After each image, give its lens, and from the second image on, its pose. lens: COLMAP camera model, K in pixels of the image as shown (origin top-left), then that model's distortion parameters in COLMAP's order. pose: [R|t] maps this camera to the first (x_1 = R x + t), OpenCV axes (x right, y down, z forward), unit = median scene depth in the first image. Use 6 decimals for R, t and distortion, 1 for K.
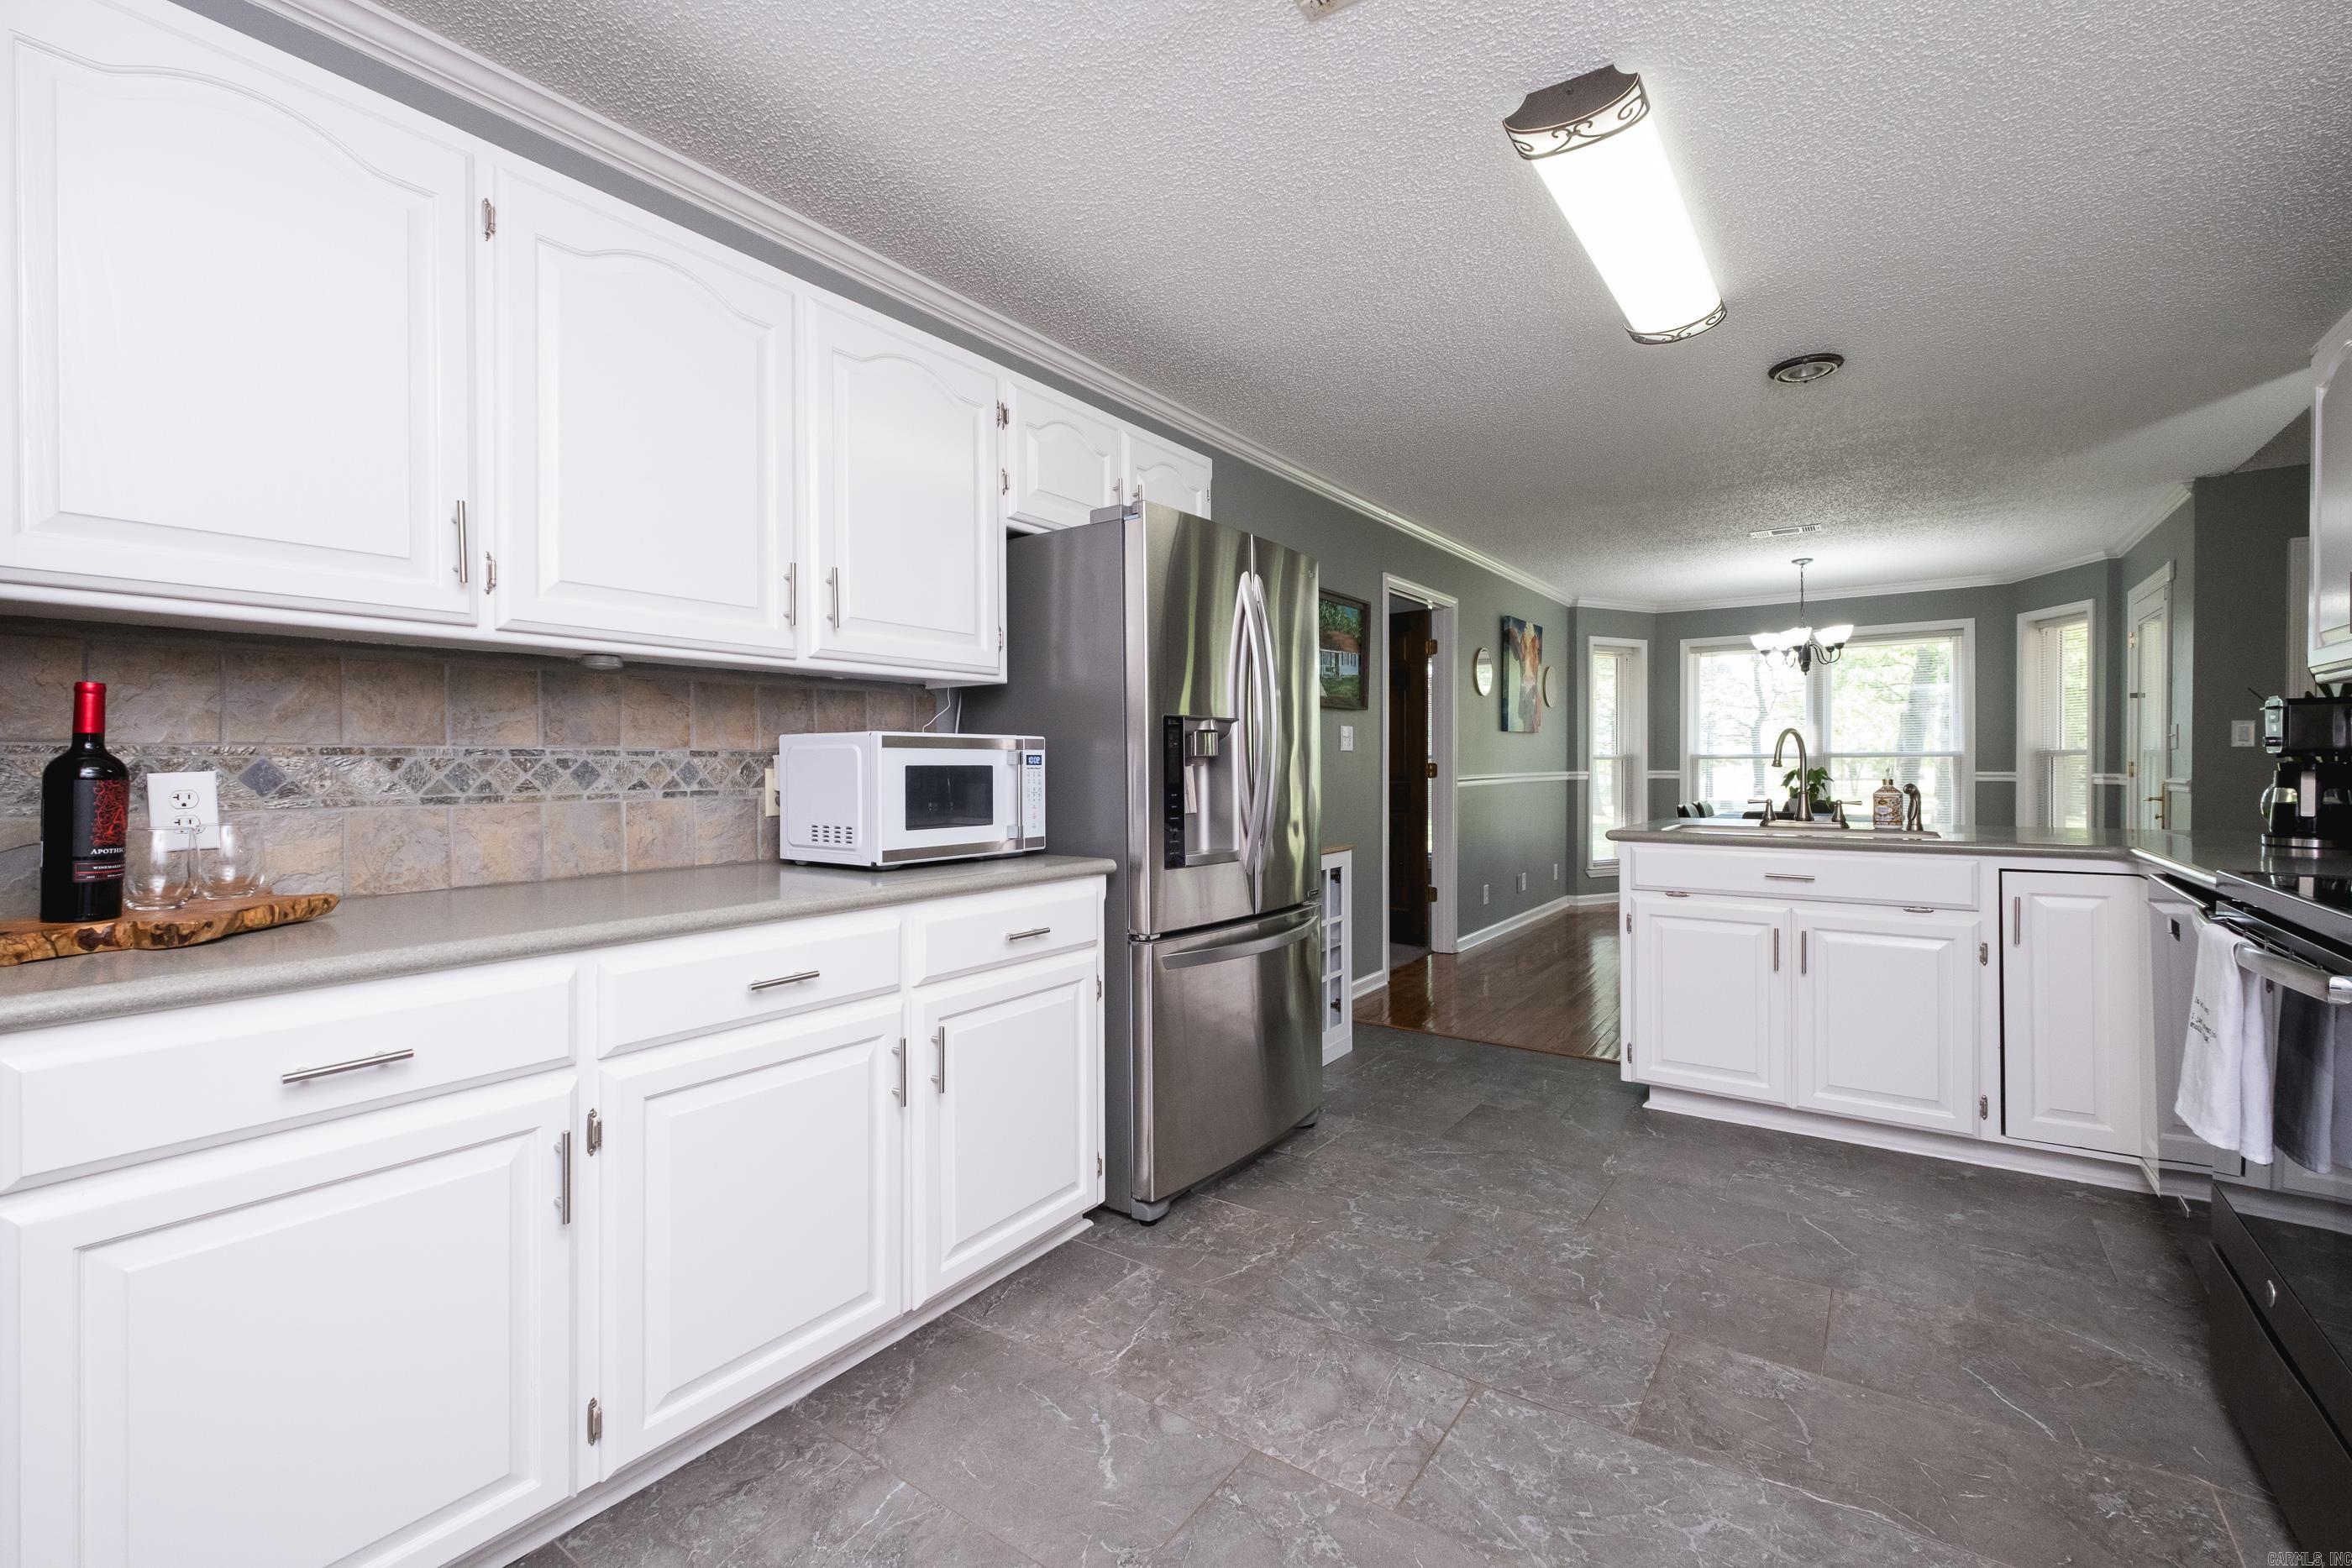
lens RADIAL K [[1037.6, 0, 1178.0], [0, 1037.6, 772.2], [0, 0, 1]] dist [-0.002955, -0.000563]
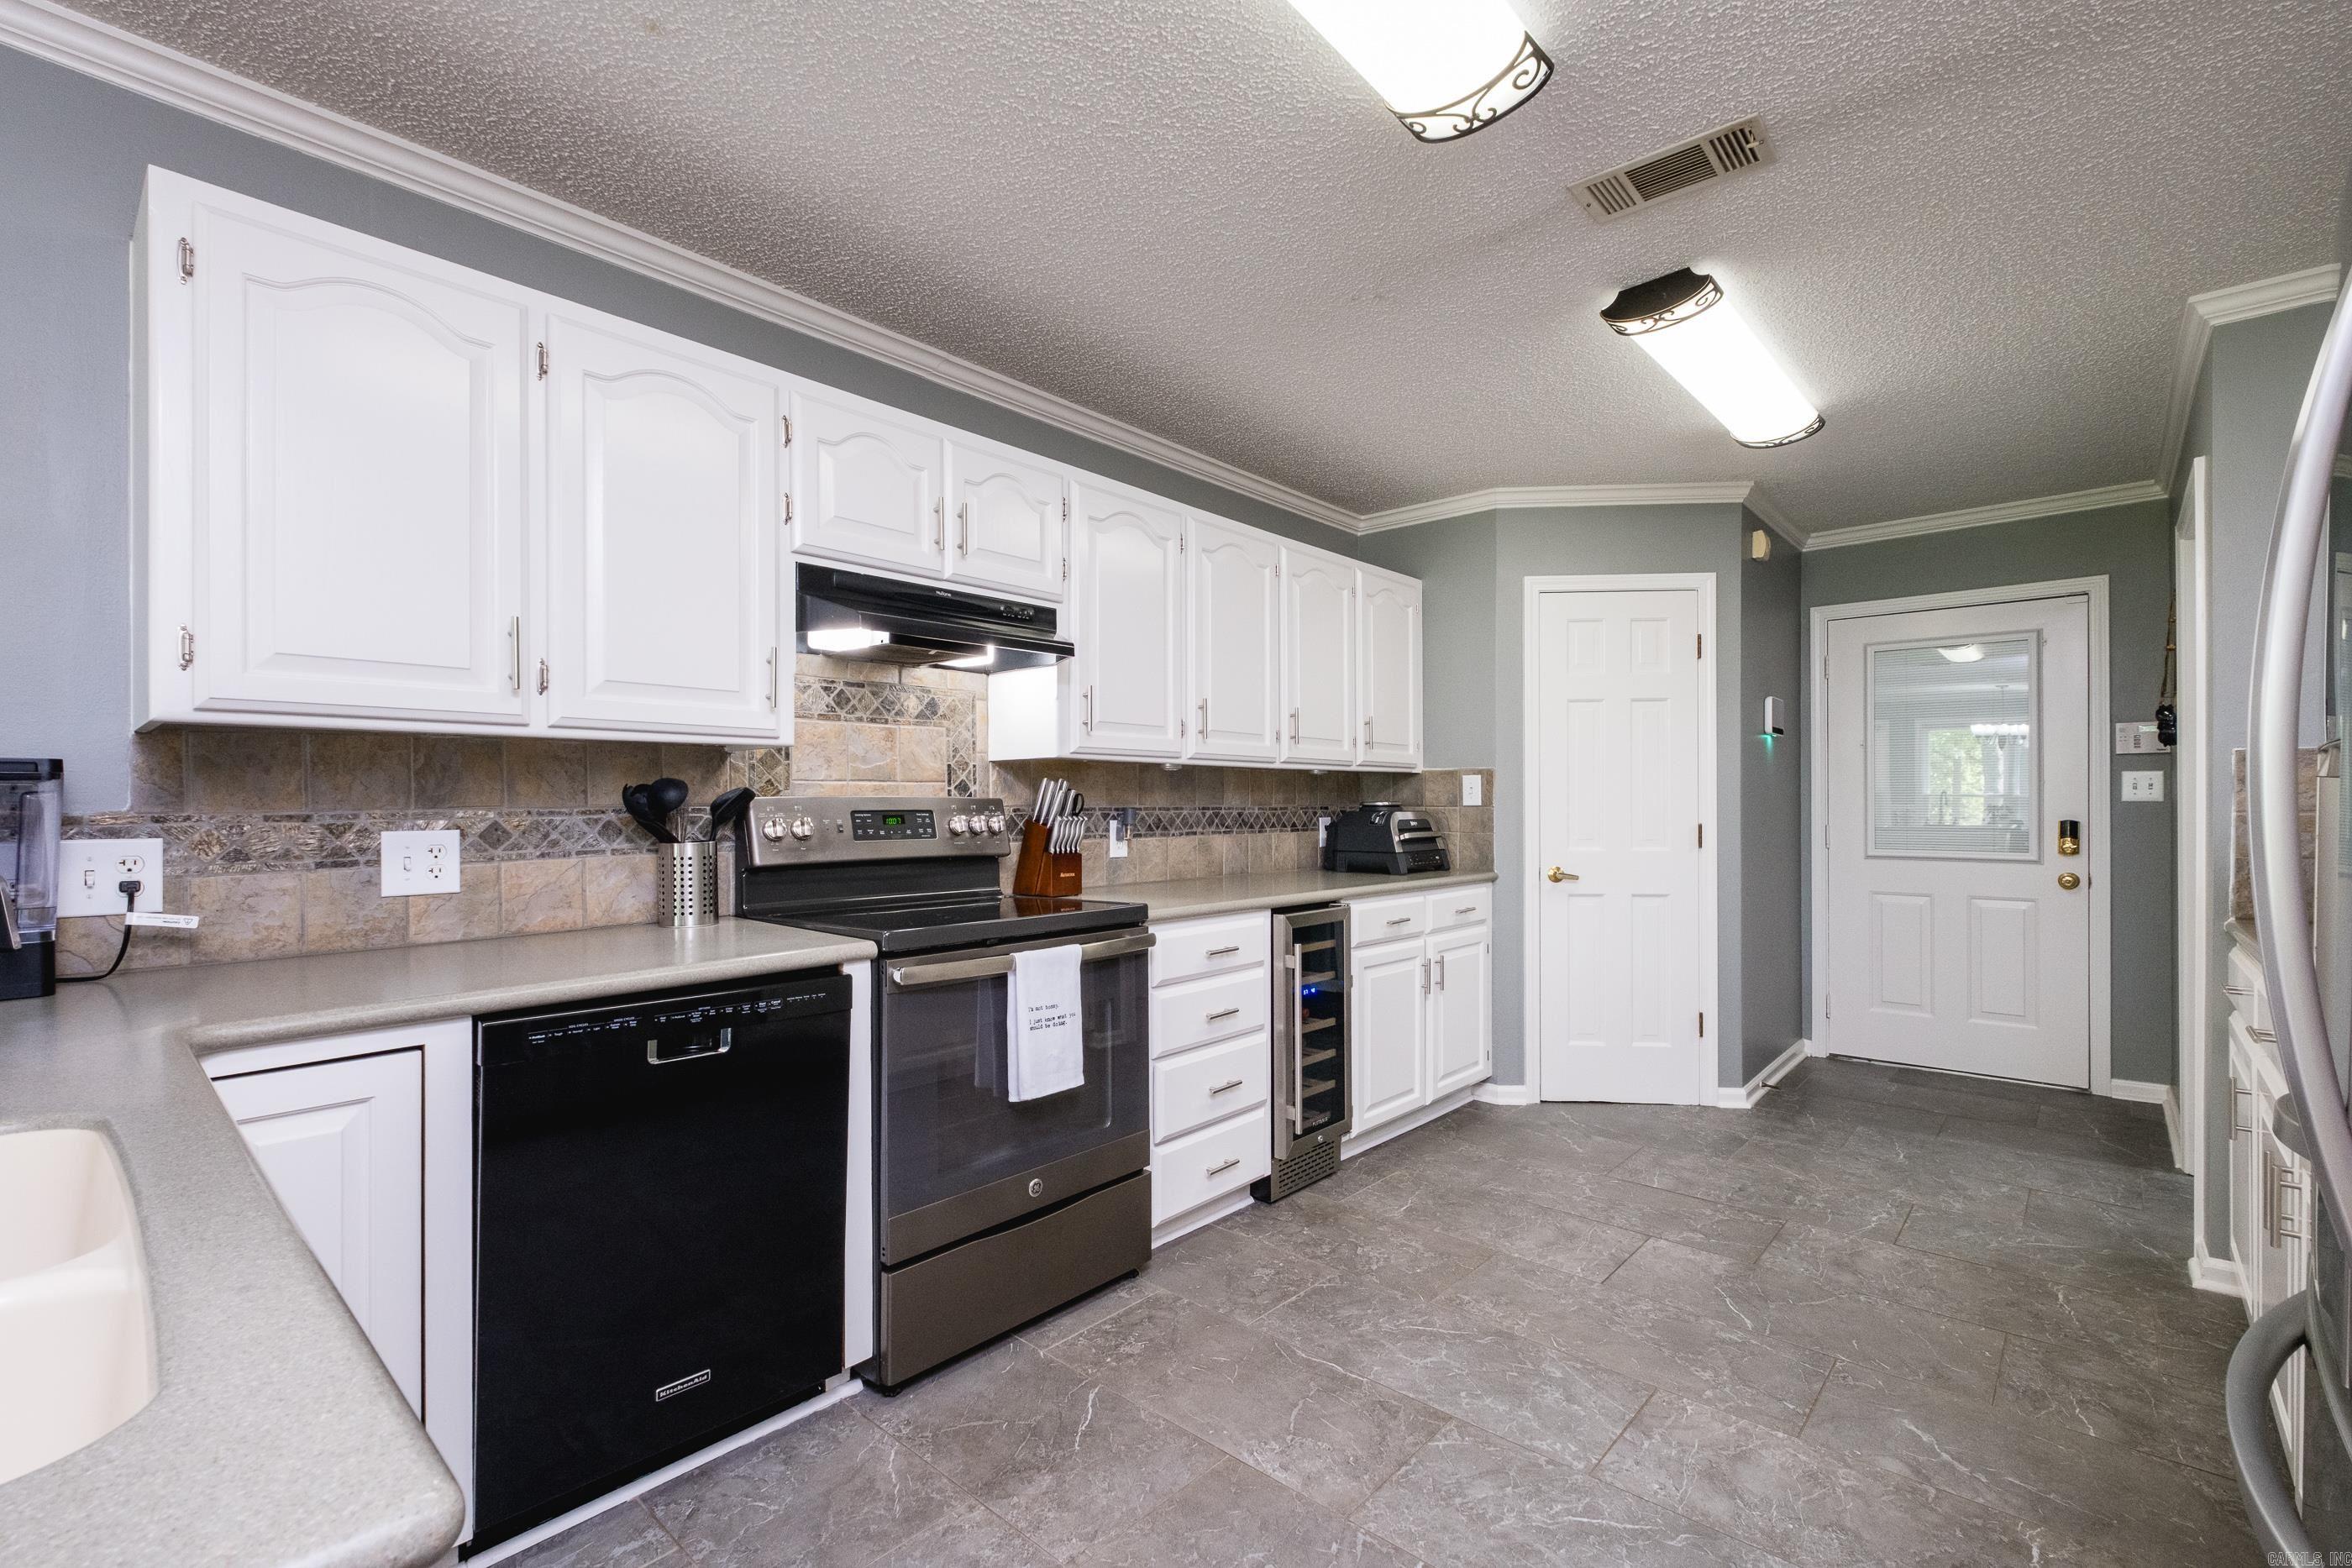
lens RADIAL K [[1033.9, 0, 1185.8], [0, 1033.9, 804.8], [0, 0, 1]] dist [0.000927, -0.000584]
pose [[-0.993586, 0.004073, 0.113008, 0.498506], [0.005711, 0.999883, 0.014175, -0.047246], [-0.112937, 0.014730, -0.993493, 1.798268]]
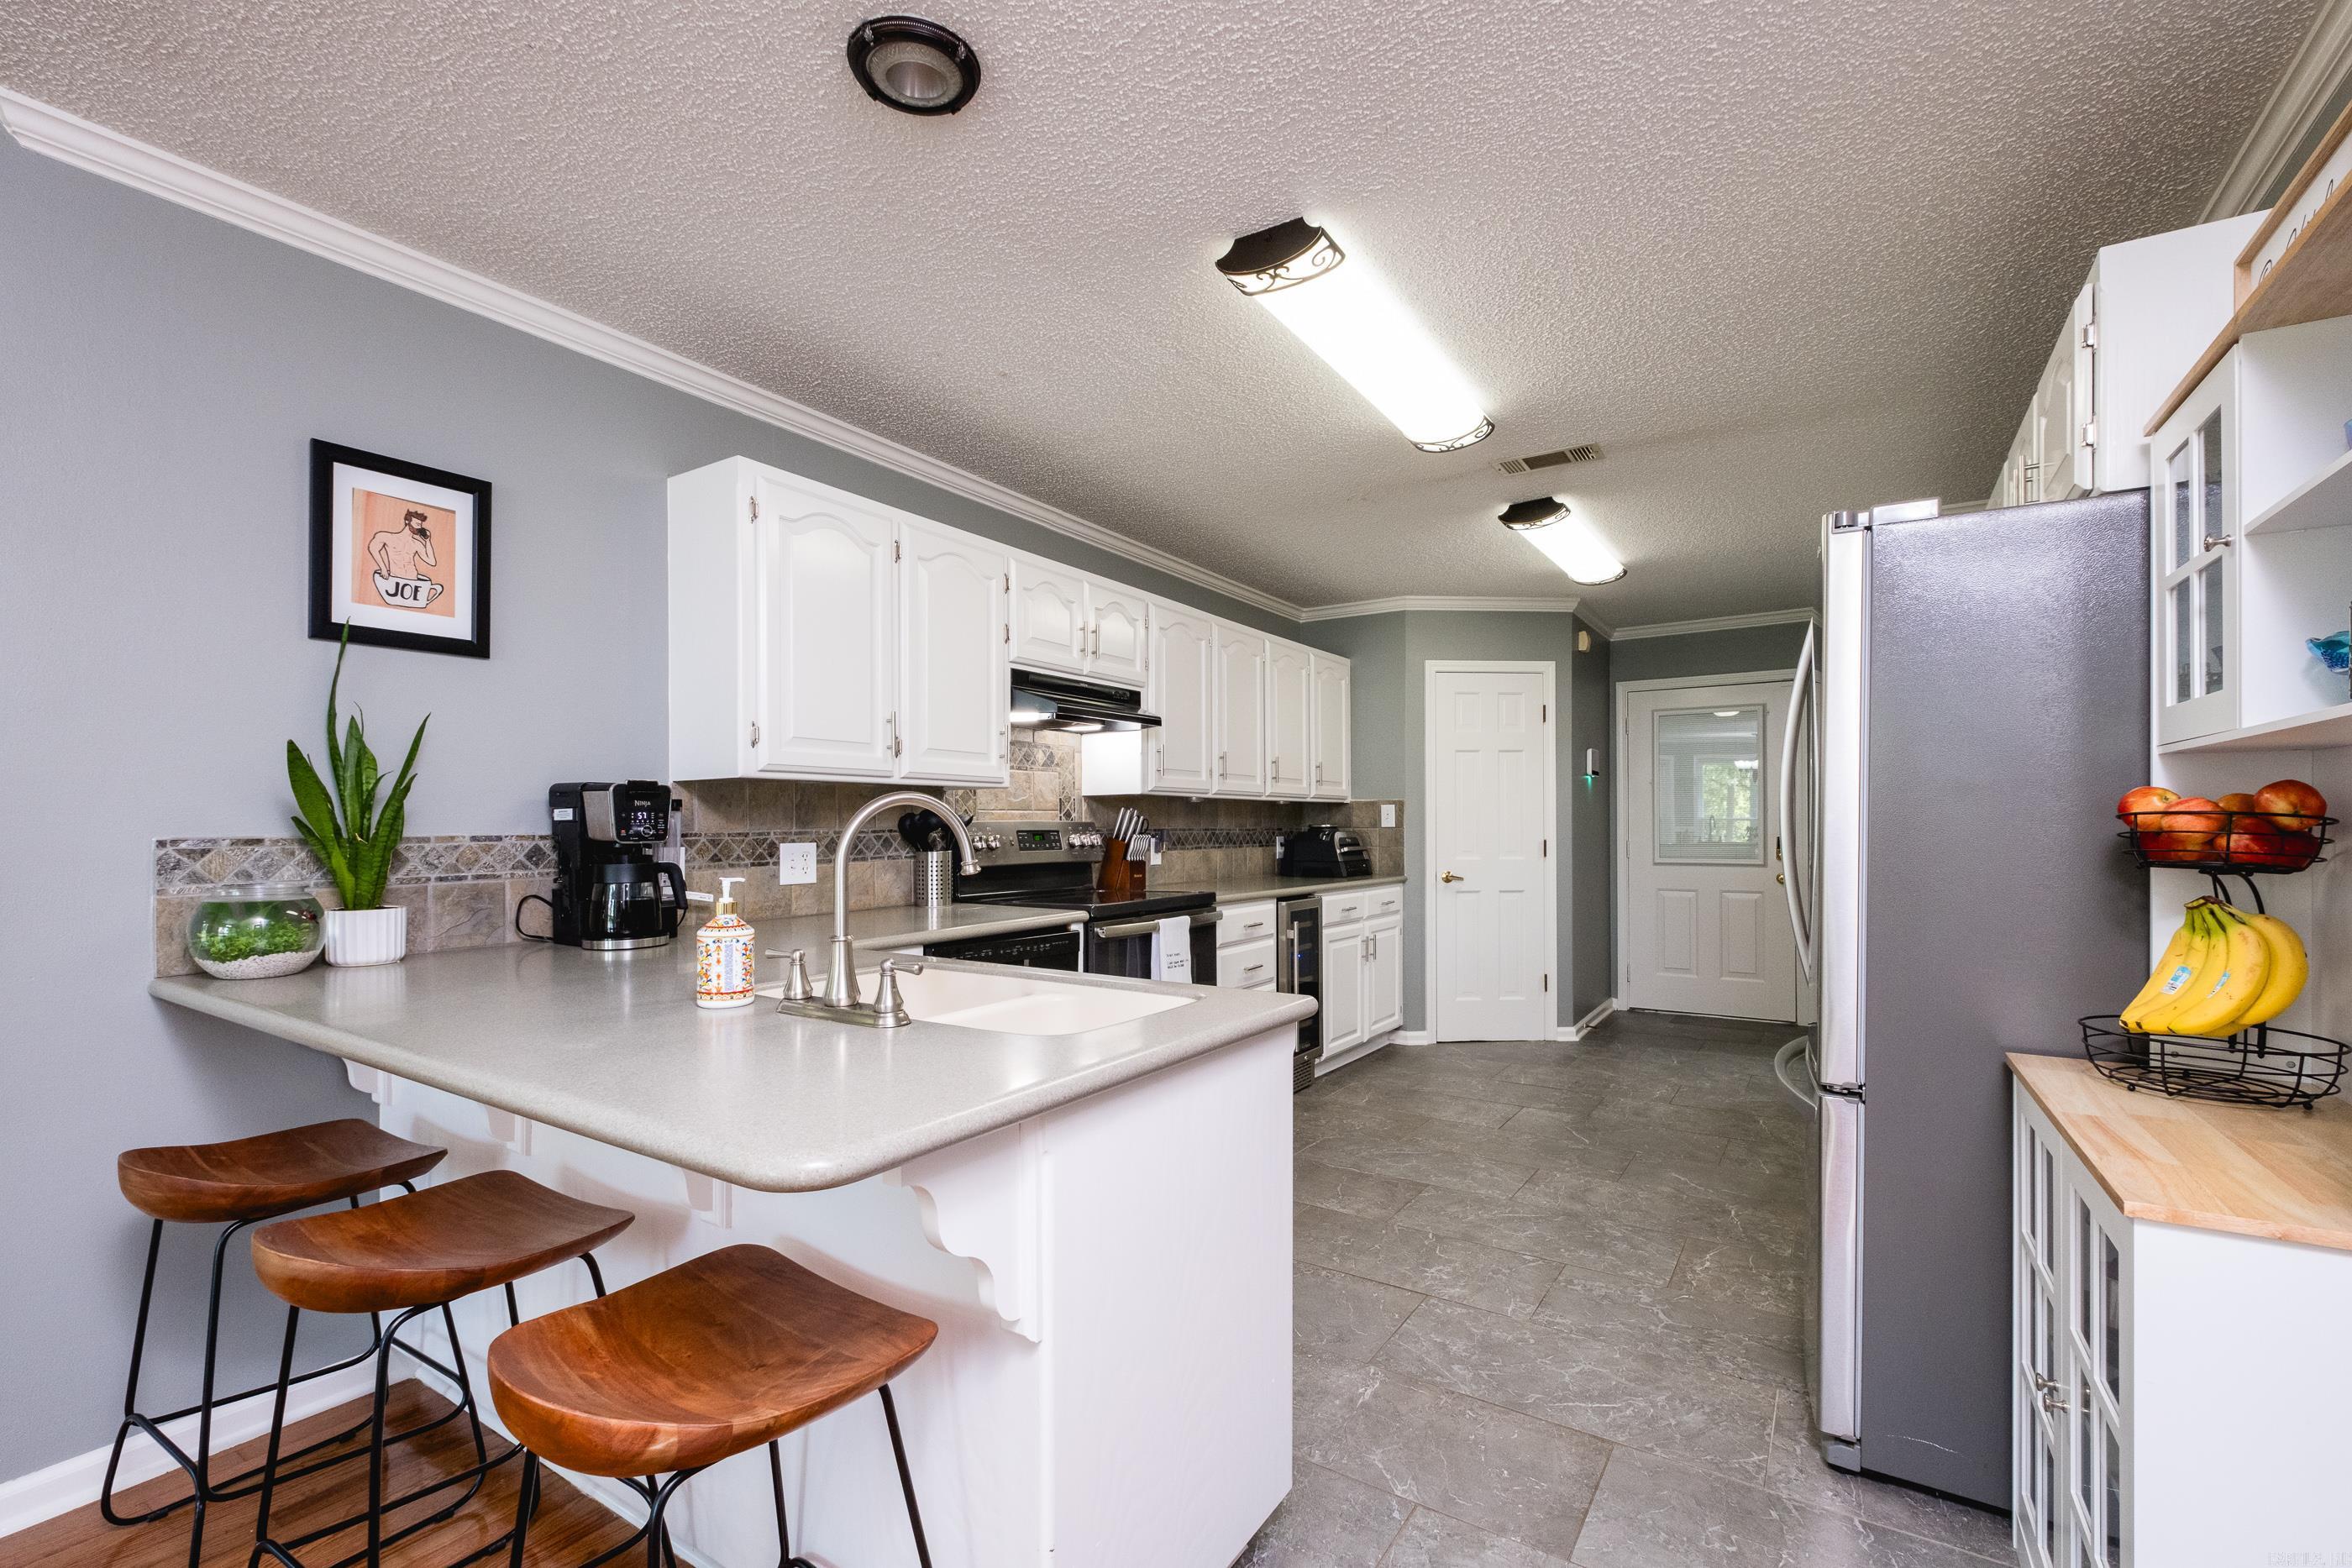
lens RADIAL K [[1017.6, 0, 1191.1], [0, 1017.6, 828.5], [0, 0, 1]] dist [-0.000352, 0.000192]
pose [[-0.999201, 0.005911, -0.039533, 0.798069], [0.005327, 0.999876, 0.014850, -0.053479], [0.039615, 0.014628, -0.999108, 2.406613]]
